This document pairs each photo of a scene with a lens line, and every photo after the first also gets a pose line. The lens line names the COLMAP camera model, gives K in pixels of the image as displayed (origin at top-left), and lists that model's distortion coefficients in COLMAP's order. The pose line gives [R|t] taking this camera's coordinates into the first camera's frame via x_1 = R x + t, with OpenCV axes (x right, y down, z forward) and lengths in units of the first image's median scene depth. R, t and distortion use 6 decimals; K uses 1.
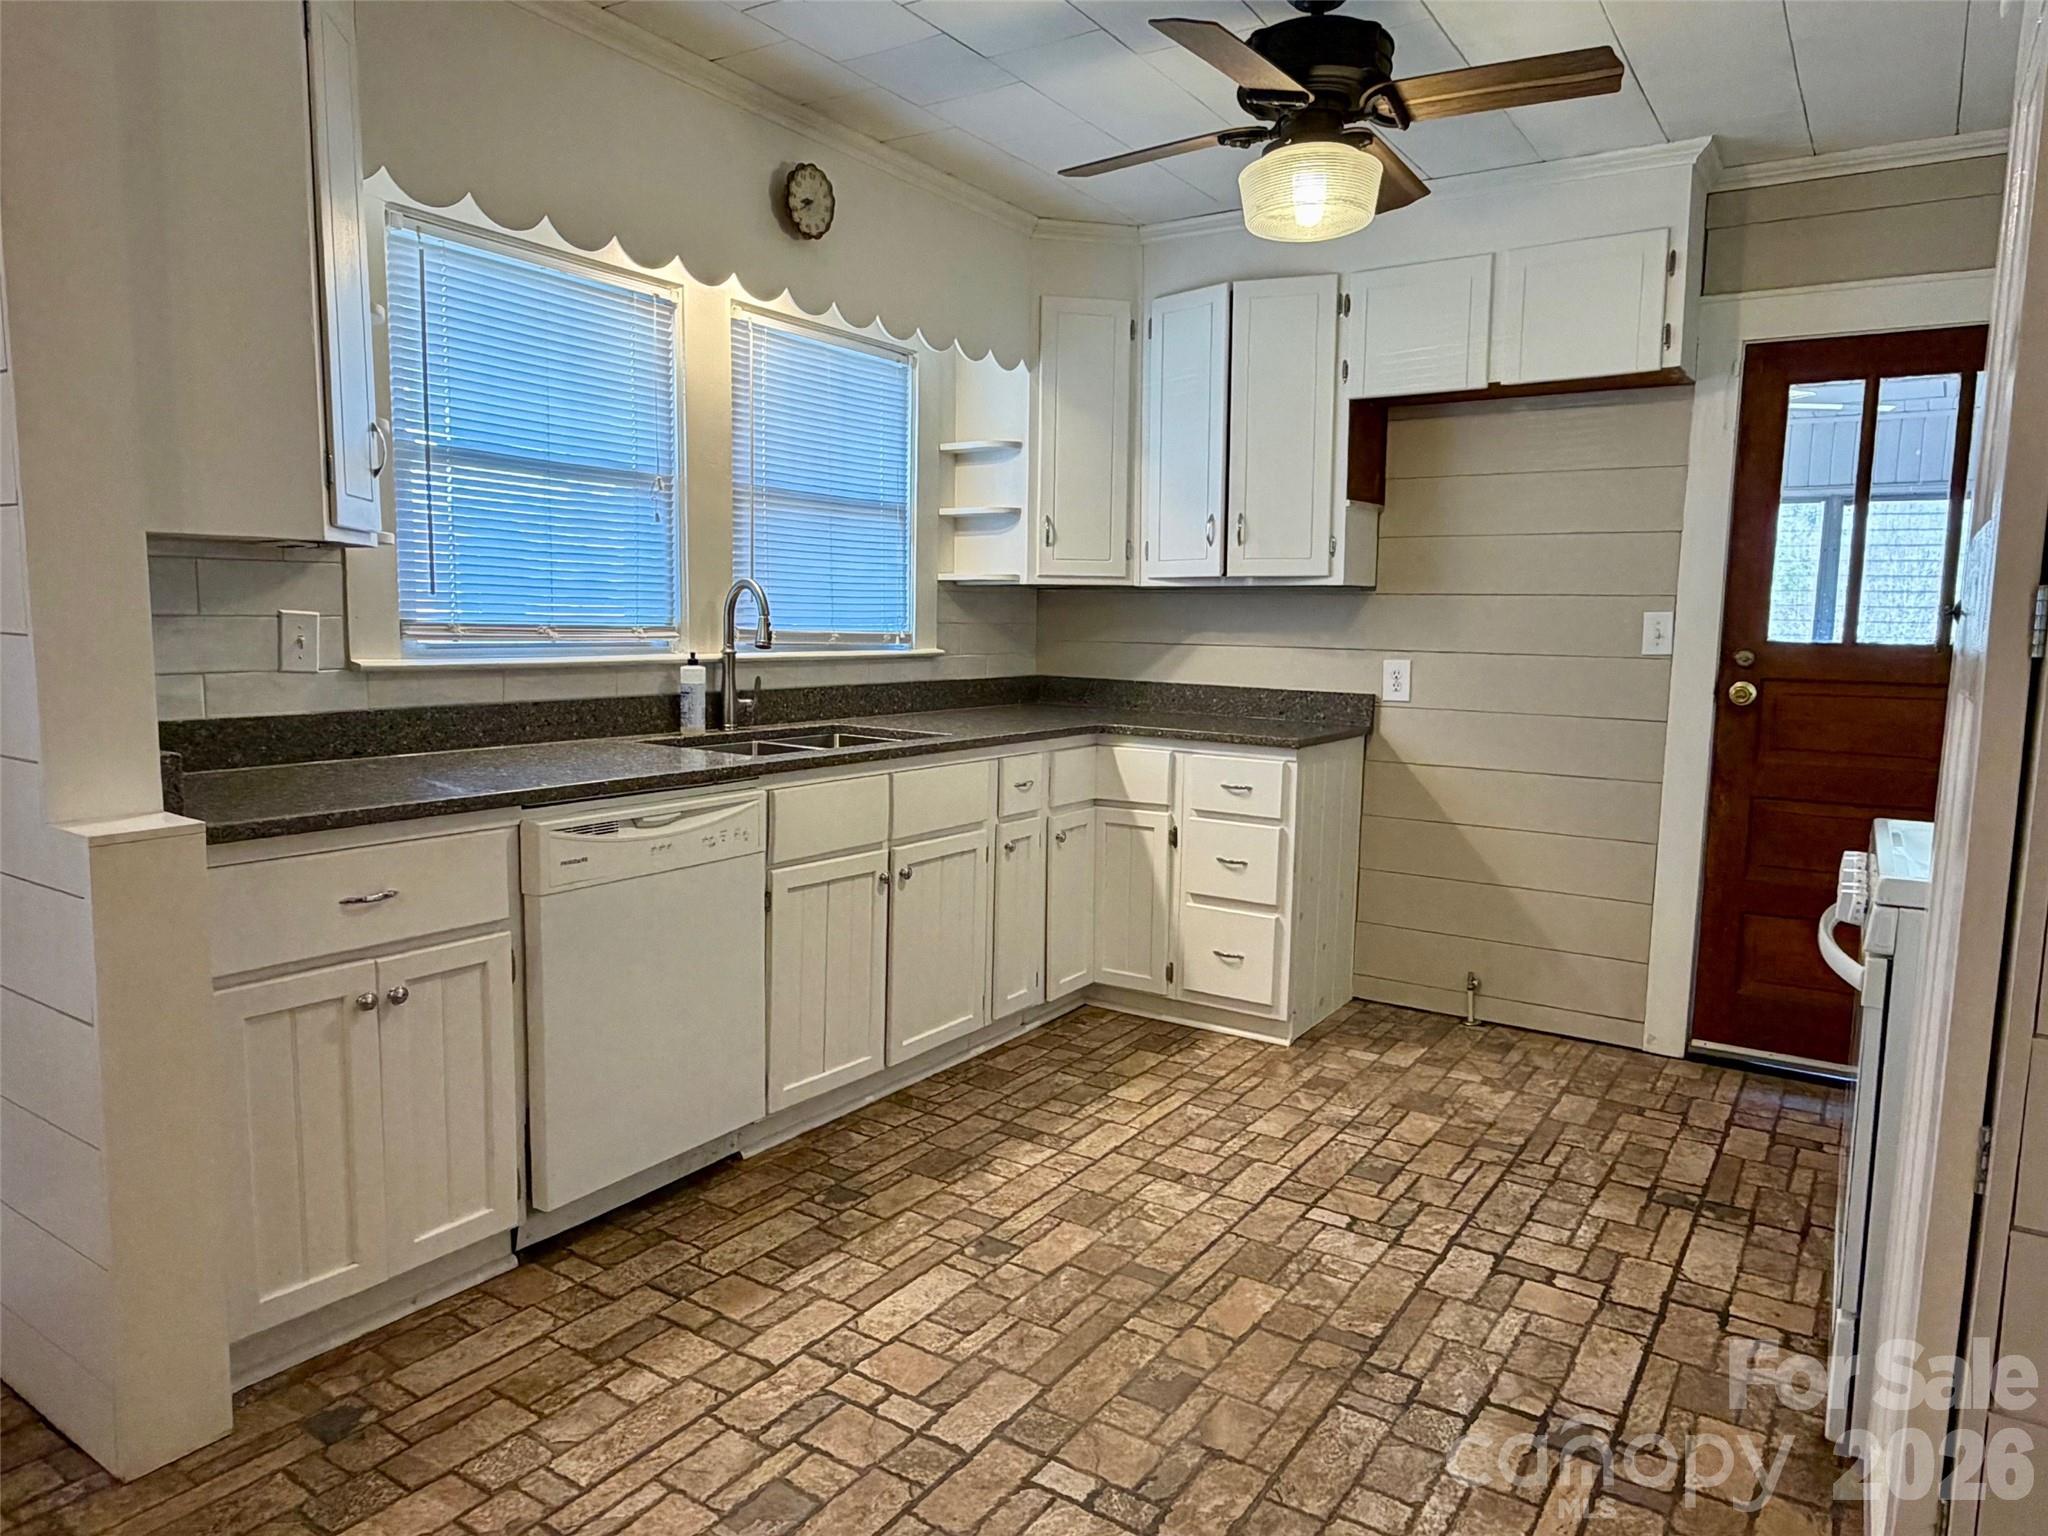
lens RADIAL K [[1327.8, 0, 1027.0], [0, 1327.8, 768.8], [0, 0, 1]] dist [0.000281, 0.000756]
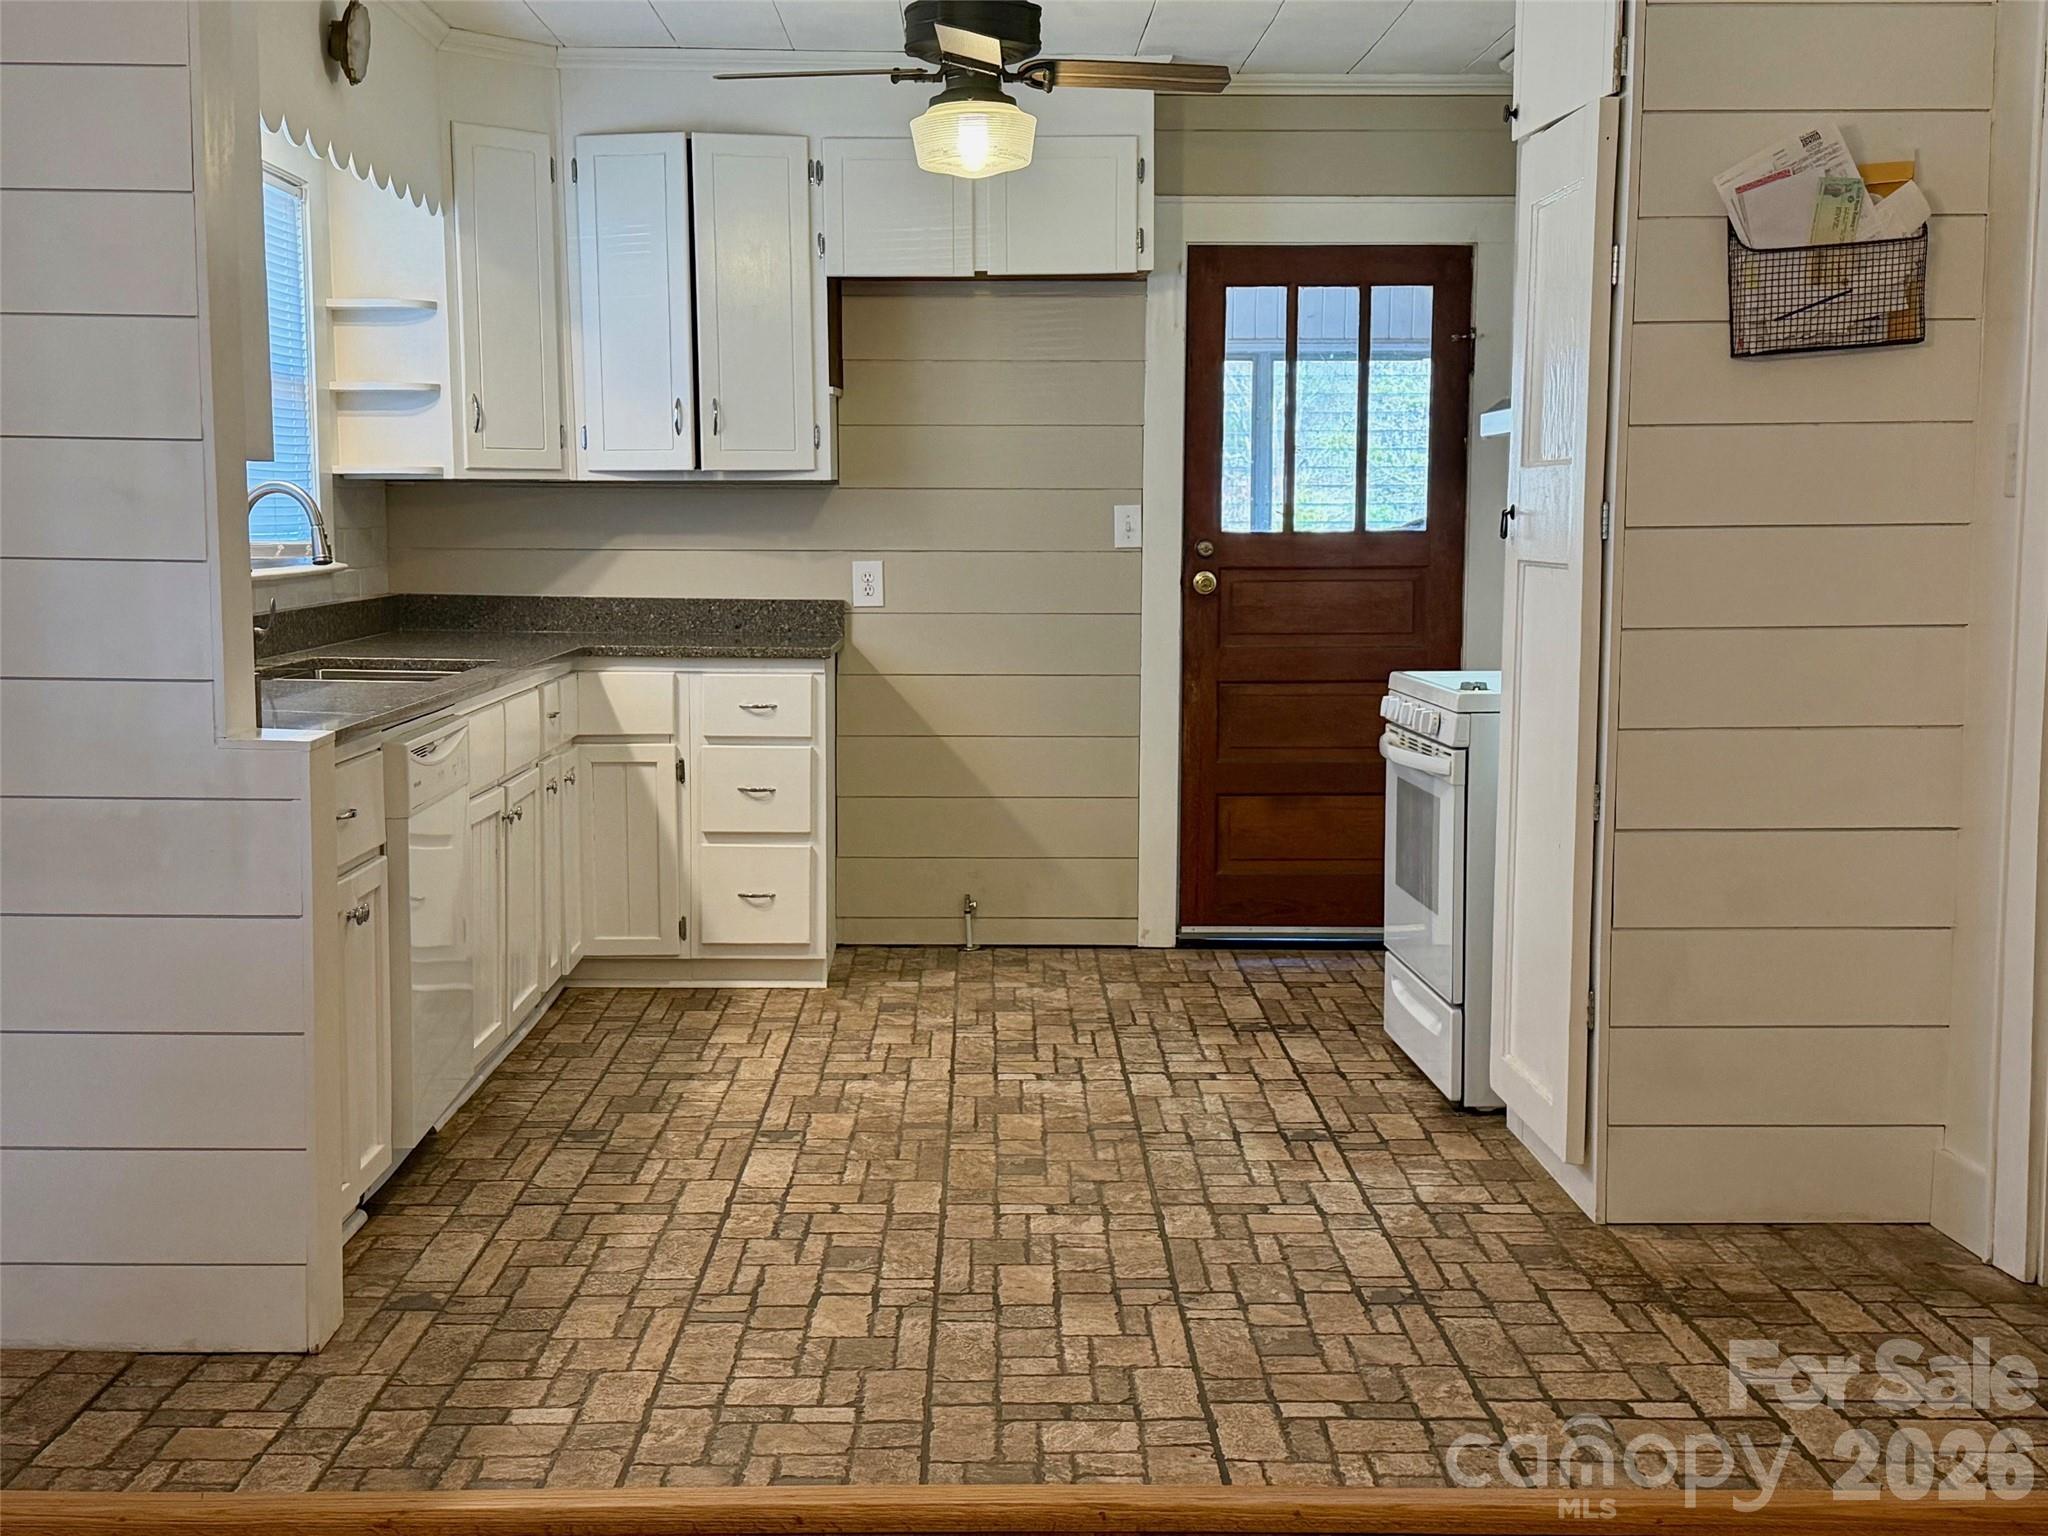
lens RADIAL K [[2428.9, 0, 1020.9], [0, 2428.9, 767.4], [0, 0, 1]] dist [0.129521, 0.000000]
pose [[0.827690, -0.075666, 0.556061, -0.611749], [0.077192, 0.996801, 0.020742, 0.034372], [-0.555852, 0.025755, 0.830882, -0.466212]]
